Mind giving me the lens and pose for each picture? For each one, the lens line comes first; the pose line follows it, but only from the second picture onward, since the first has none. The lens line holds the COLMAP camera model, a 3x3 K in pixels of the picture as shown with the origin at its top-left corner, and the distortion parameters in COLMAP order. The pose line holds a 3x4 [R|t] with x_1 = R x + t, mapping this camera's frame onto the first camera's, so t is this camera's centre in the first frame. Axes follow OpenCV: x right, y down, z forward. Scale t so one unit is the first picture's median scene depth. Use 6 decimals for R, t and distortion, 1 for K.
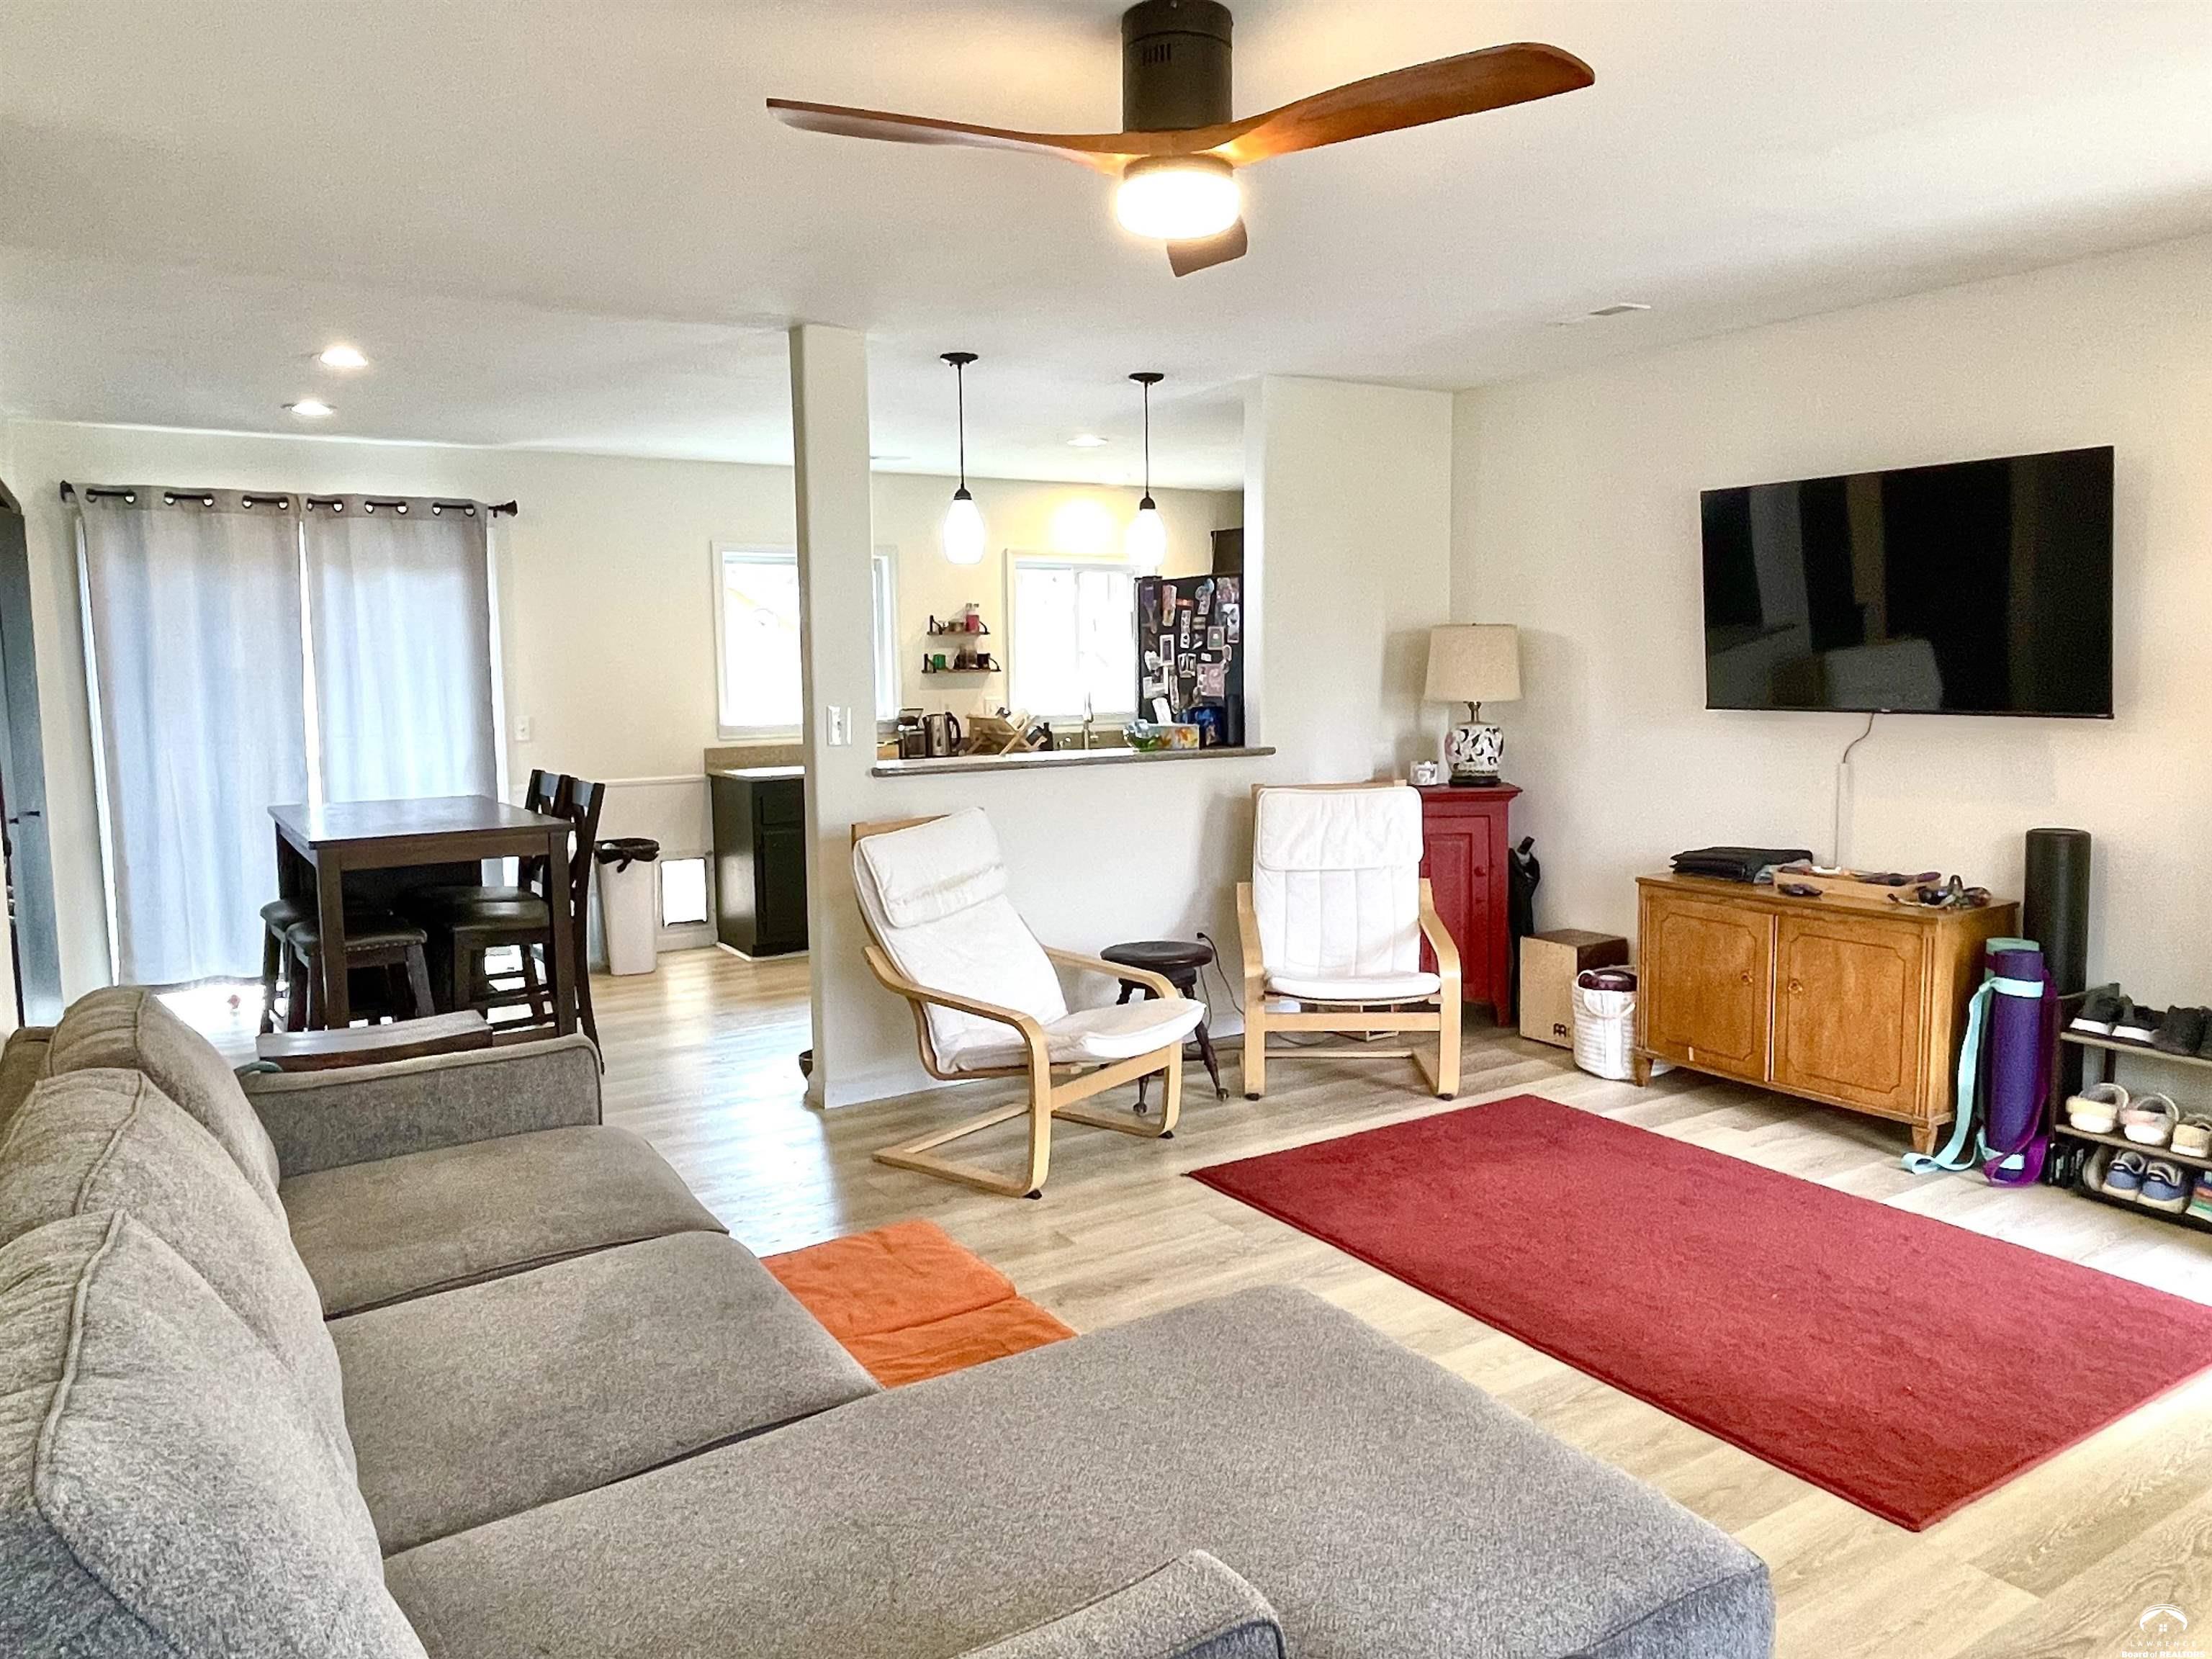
lens RADIAL K [[1520.9, 0, 1110.1], [0, 1520.9, 814.3], [0, 0, 1]] dist [0.013624, -0.021187]
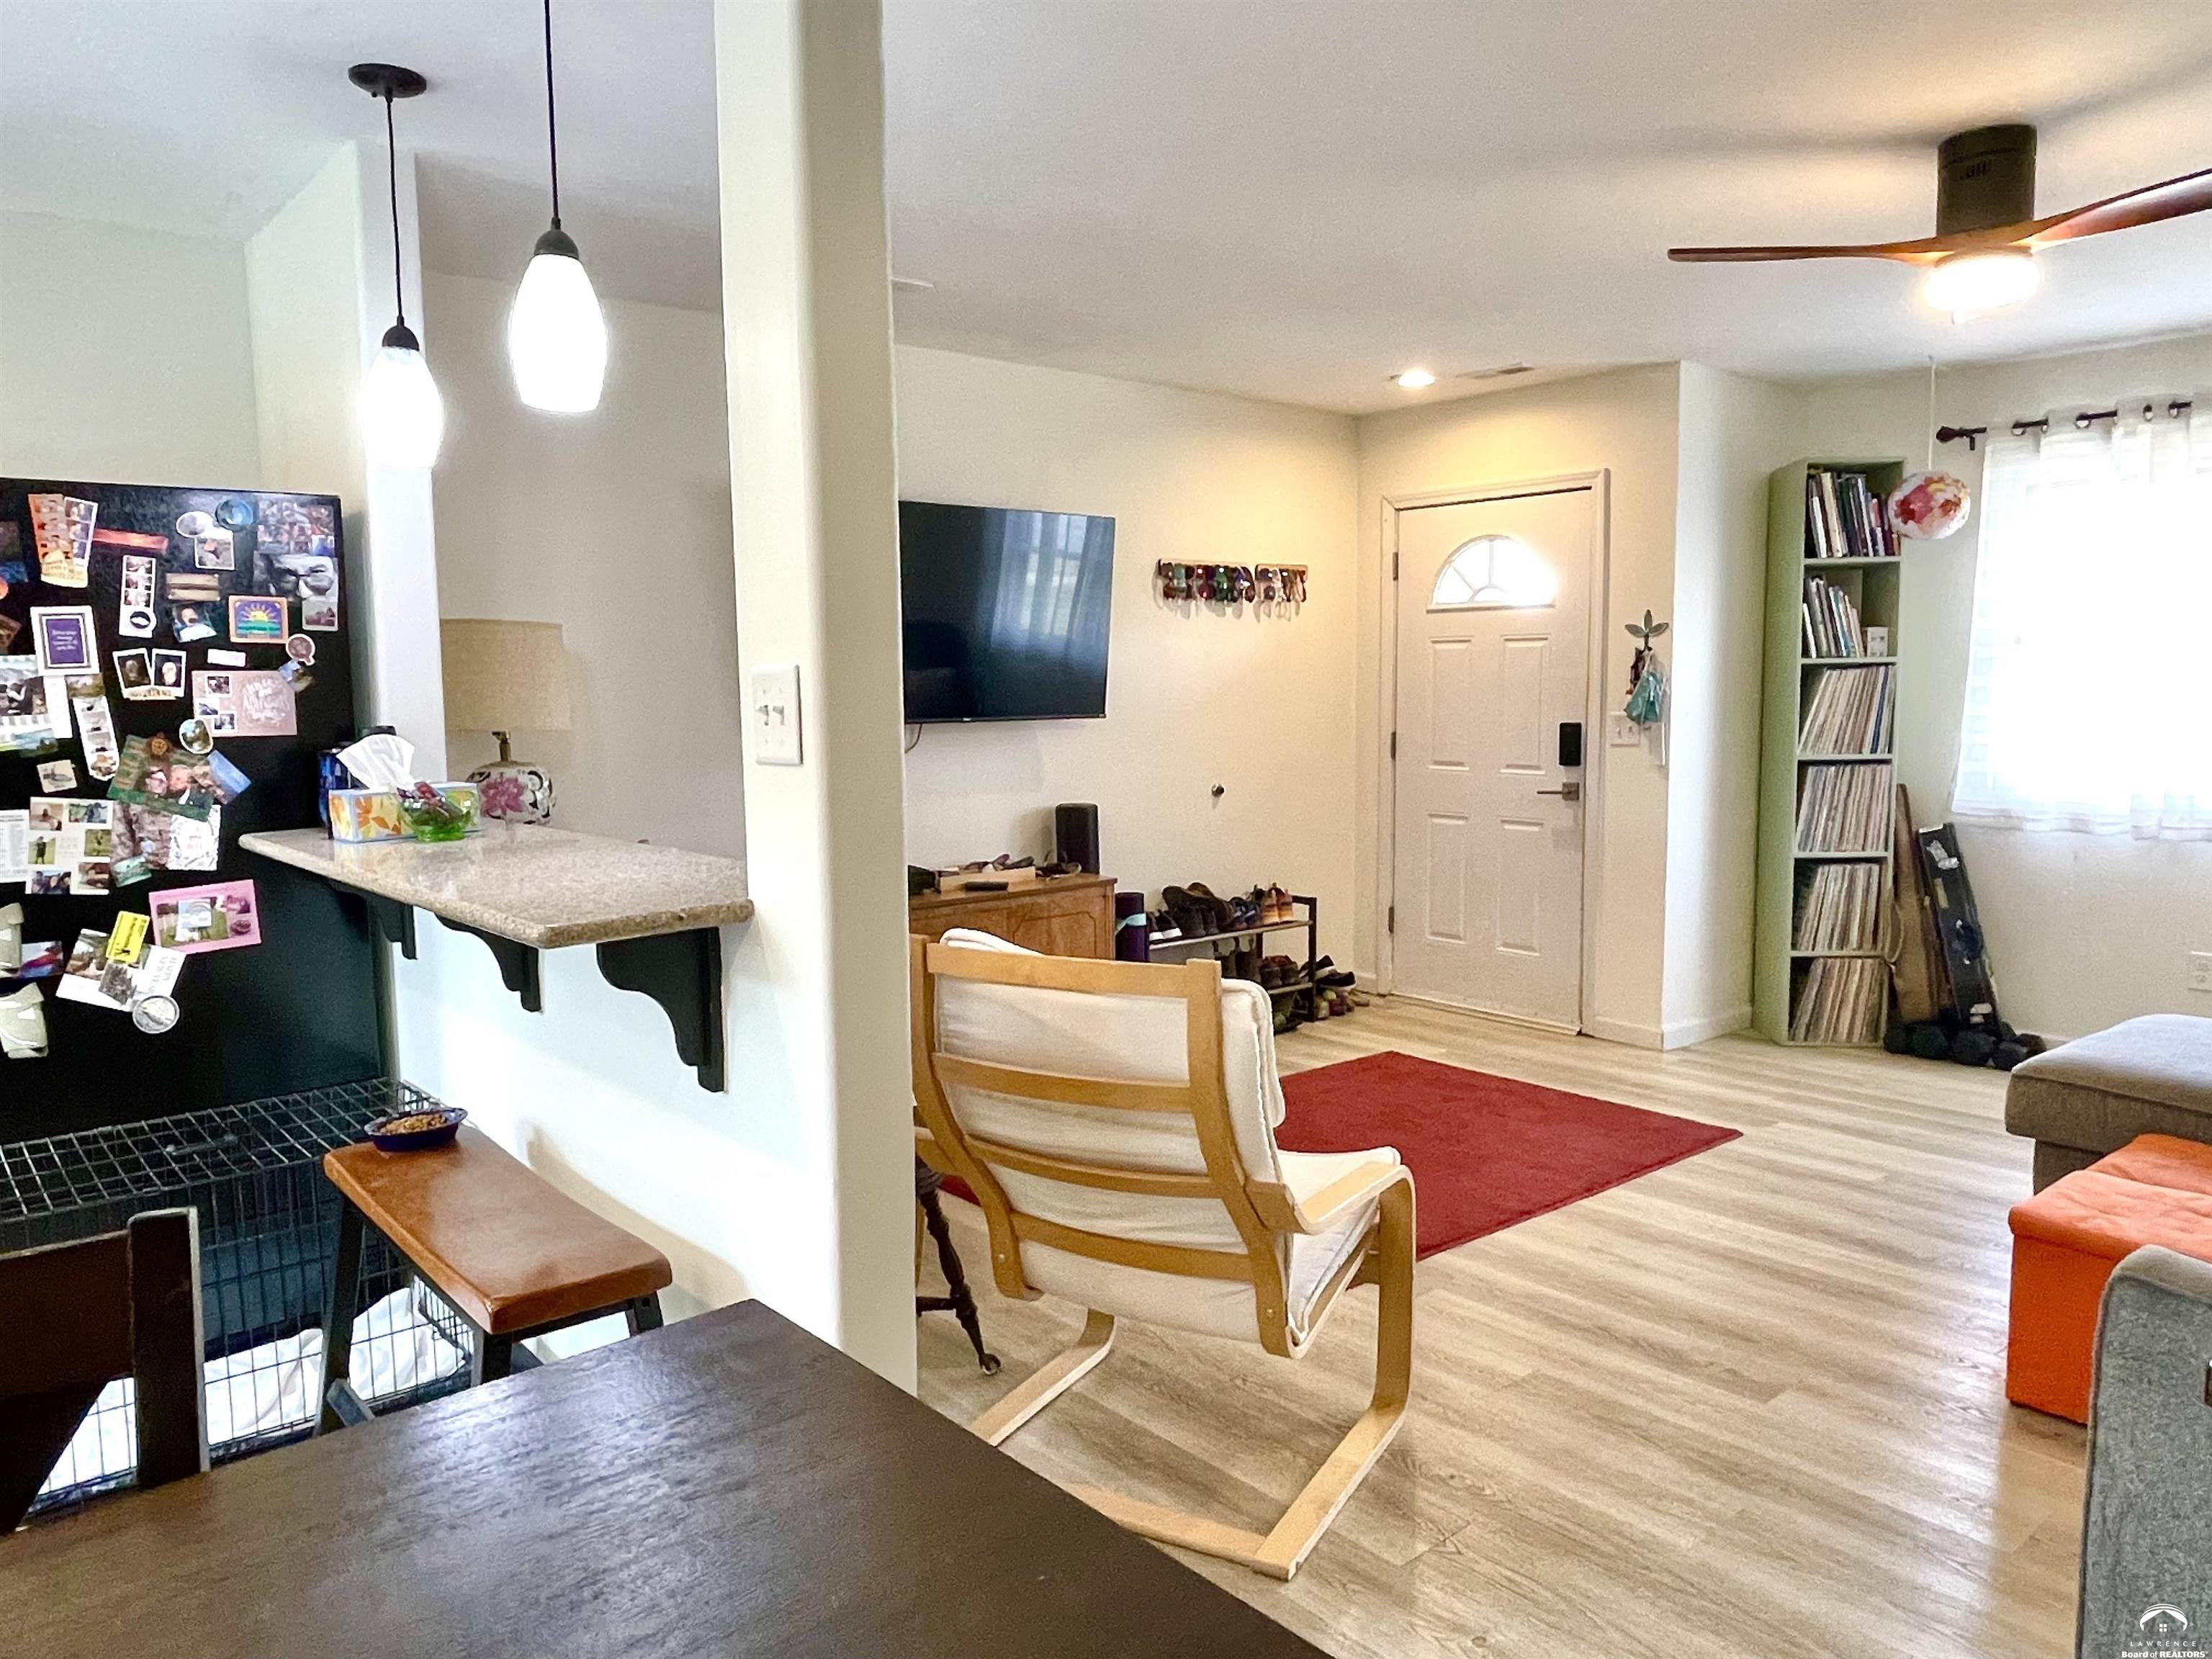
lens RADIAL K [[1520.9, 0, 1100.8], [0, 1520.9, 830.7], [0, 0, 1]] dist [0.013624, -0.021187]
pose [[-0.140104, -0.079591, 0.986933, -0.452650], [0.115551, 0.988639, 0.096132, -0.061124], [-0.983371, 0.127509, -0.129315, 0.771094]]
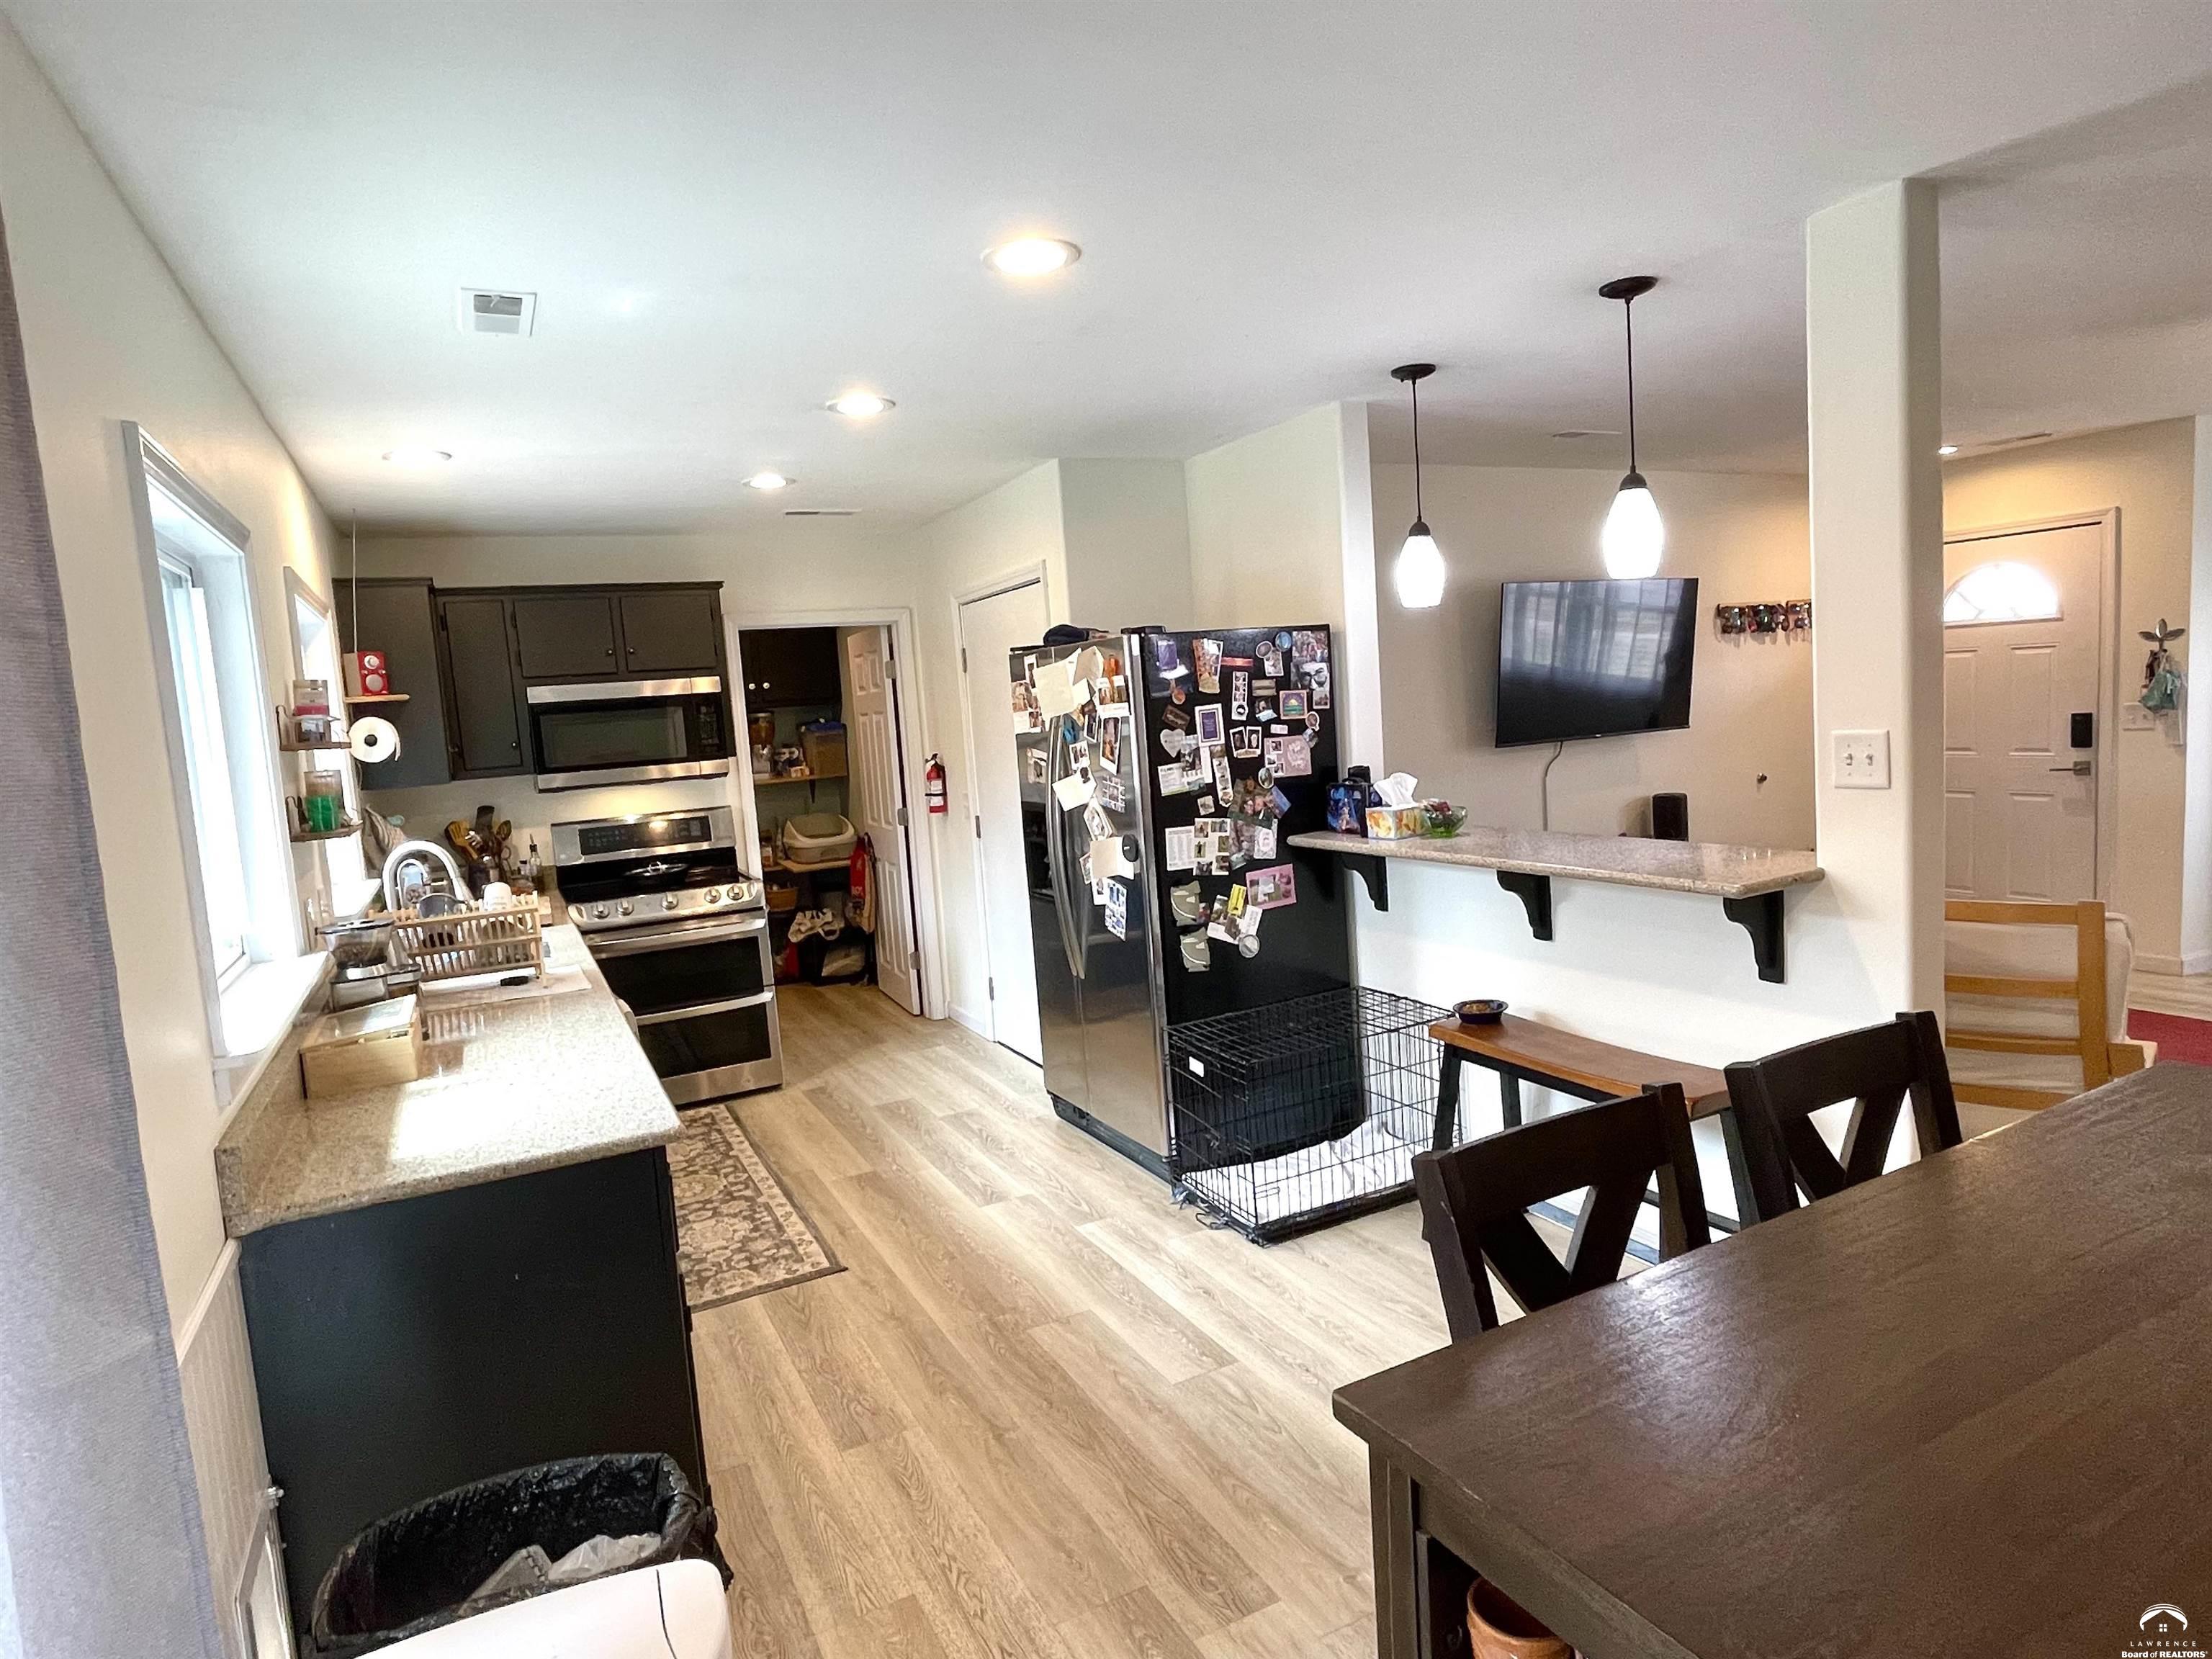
lens RADIAL K [[1257.0, 0, 1108.7], [0, 1257.0, 824.7], [0, 0, 1]] dist [0.001406, -0.001188]
pose [[0.093911, -0.089716, 0.991530, -0.591702], [0.167726, 0.983122, 0.073069, -0.113949], [-0.981350, 0.159443, 0.107374, 0.996149]]
